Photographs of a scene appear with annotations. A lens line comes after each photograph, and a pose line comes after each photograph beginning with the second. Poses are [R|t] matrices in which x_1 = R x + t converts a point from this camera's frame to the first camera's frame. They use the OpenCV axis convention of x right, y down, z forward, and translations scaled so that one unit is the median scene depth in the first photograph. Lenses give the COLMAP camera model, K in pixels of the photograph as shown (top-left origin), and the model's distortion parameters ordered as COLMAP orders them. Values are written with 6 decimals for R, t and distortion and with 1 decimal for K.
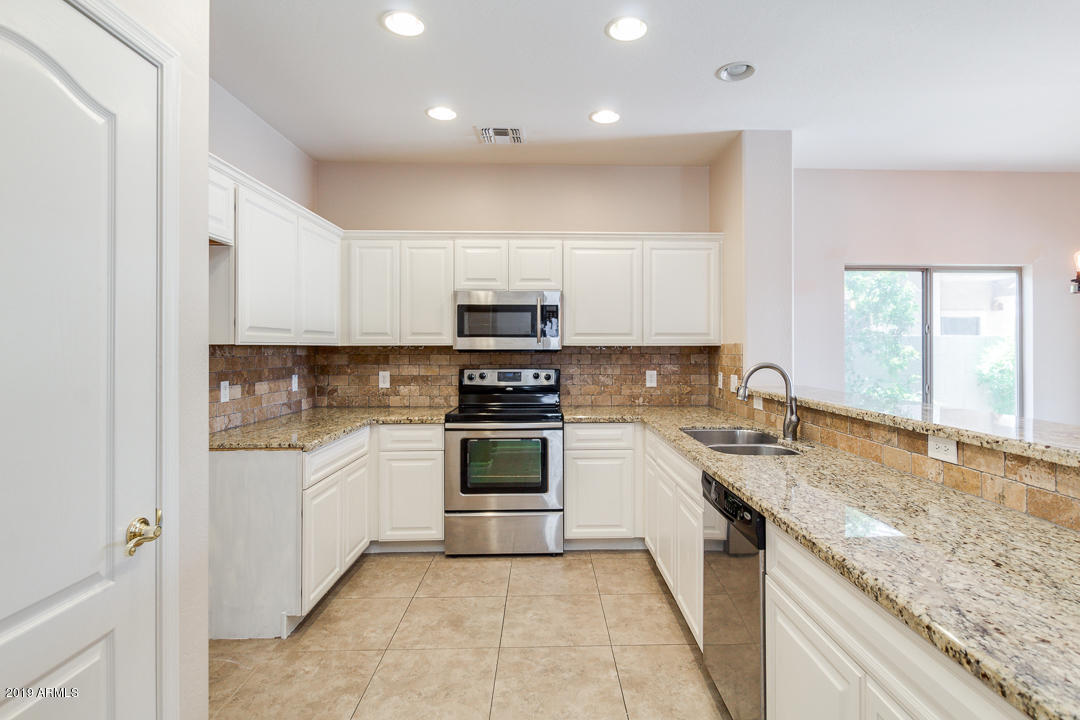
lens RADIAL K [[552.8, 0, 556.5], [0, 552.8, 340.8], [0, 0, 1]] dist [-0.004874, -0.000372]
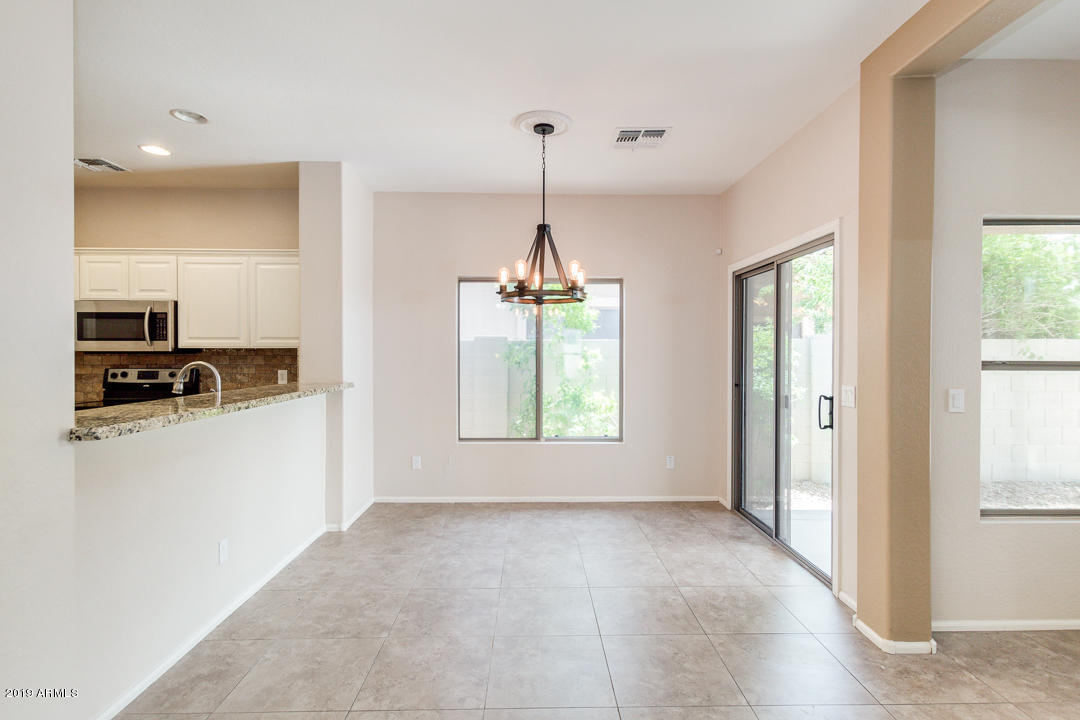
lens RADIAL K [[535.1, 0, 543.7], [0, 535.1, 356.4], [0, 0, 1]] dist [0.005462, -0.000144]
pose [[0.999993, 0.000814, -0.003519, 0.775871], [-0.000740, 0.999779, 0.021005, 0.002169], [0.003536, -0.021002, 0.999773, -0.114971]]
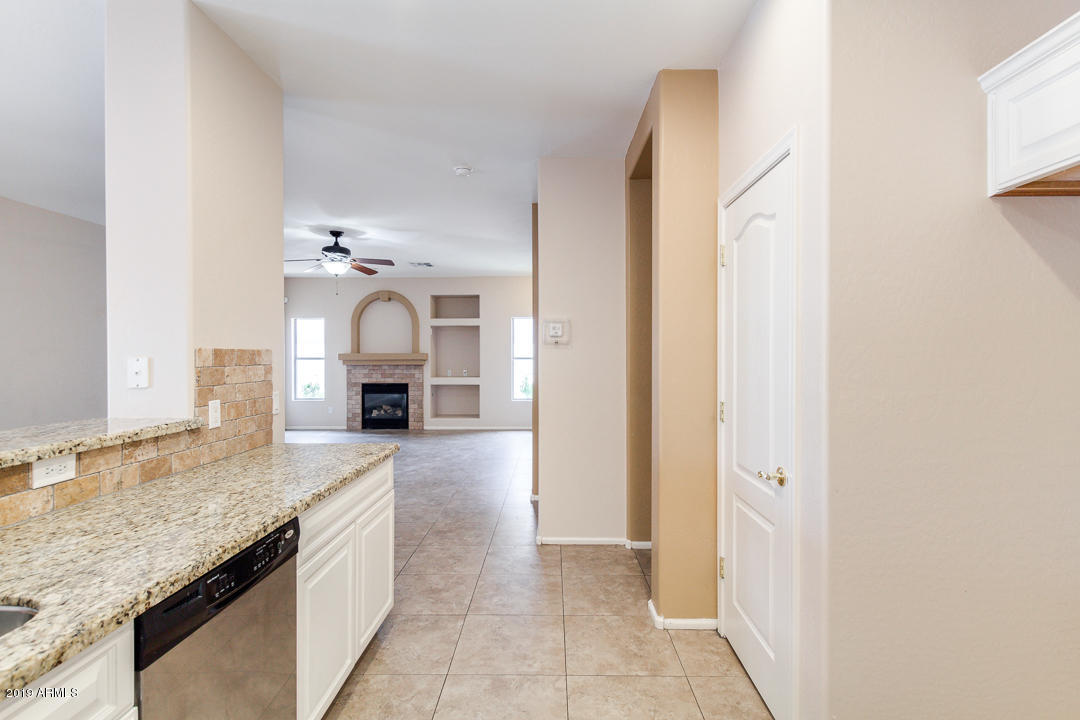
lens RADIAL K [[529.3, 0, 545.5], [0, 529.3, 354.3], [0, 0, 1]] dist [0.004808, 0.000554]
pose [[-0.999135, 0.000133, 0.041582, -0.057079], [-0.000325, 0.999939, -0.011010, 0.008365], [-0.041580, -0.011014, -0.999074, 0.832646]]
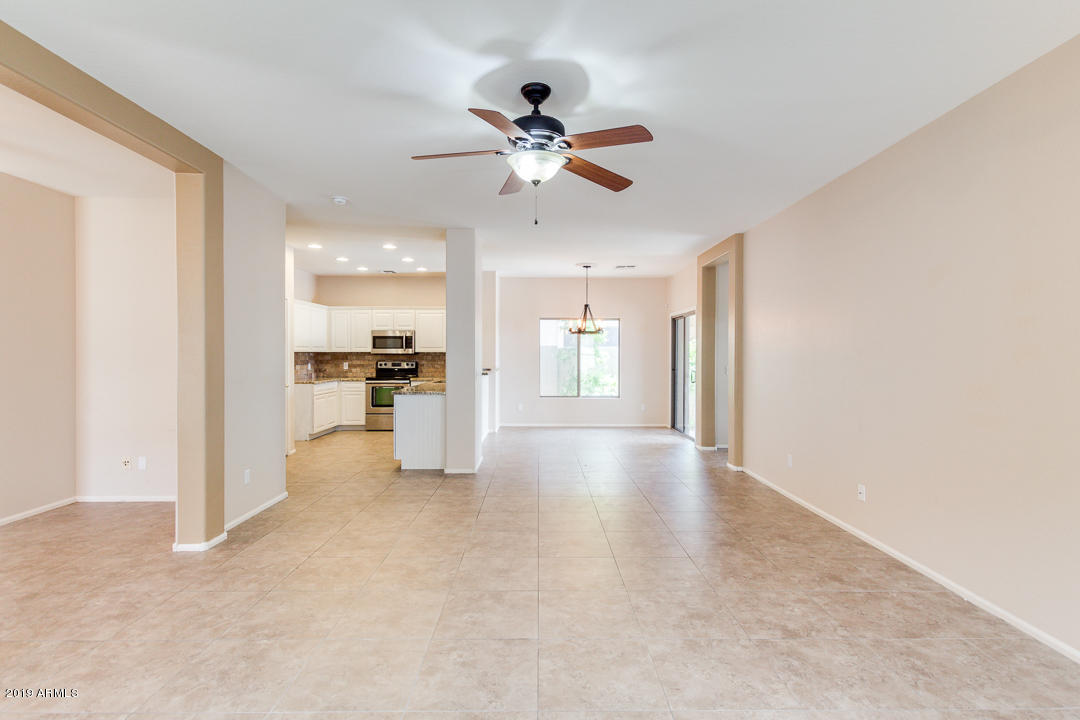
lens RADIAL K [[535.1, 0, 543.7], [0, 535.1, 356.4], [0, 0, 1]] dist [0.005462, -0.000144]
pose [[0.999851, 0.001319, -0.017190, 0.636346], [-0.001019, 0.999848, 0.017426, -0.014510], [0.017211, -0.017406, 0.999700, -1.423818]]
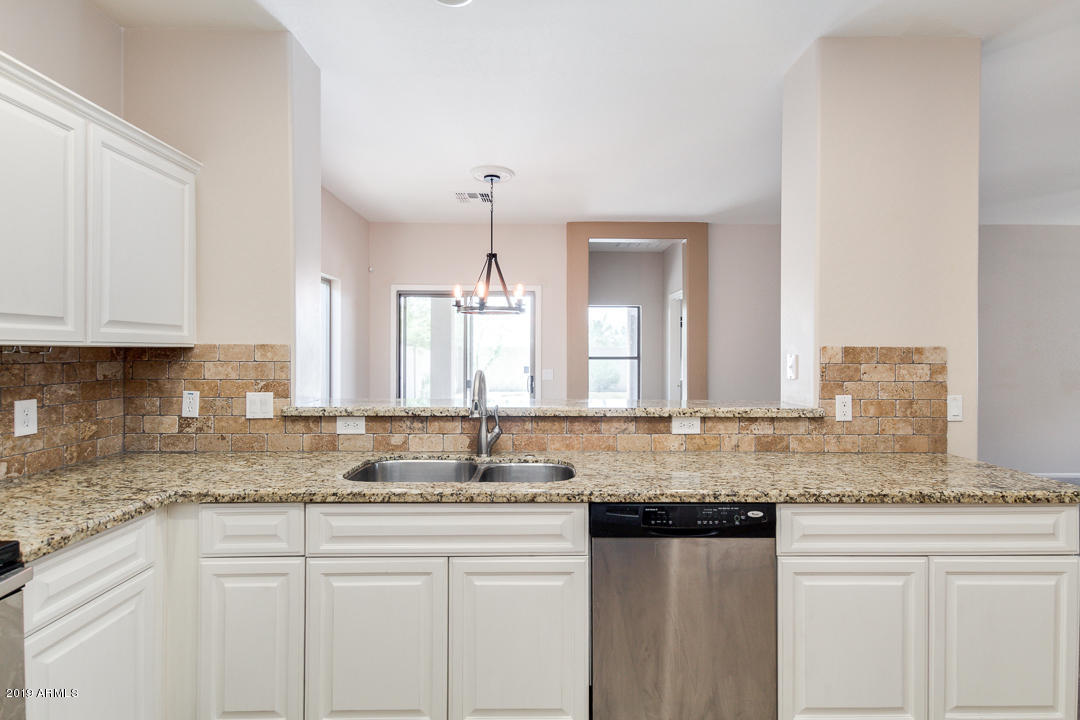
lens RADIAL K [[529.3, 0, 545.5], [0, 529.3, 354.3], [0, 0, 1]] dist [0.004808, 0.000554]
pose [[0.008957, -0.006018, 0.999942, -0.288282], [-0.016409, 0.999846, 0.006164, 0.006781], [-0.999825, -0.016463, 0.008857, 0.613622]]
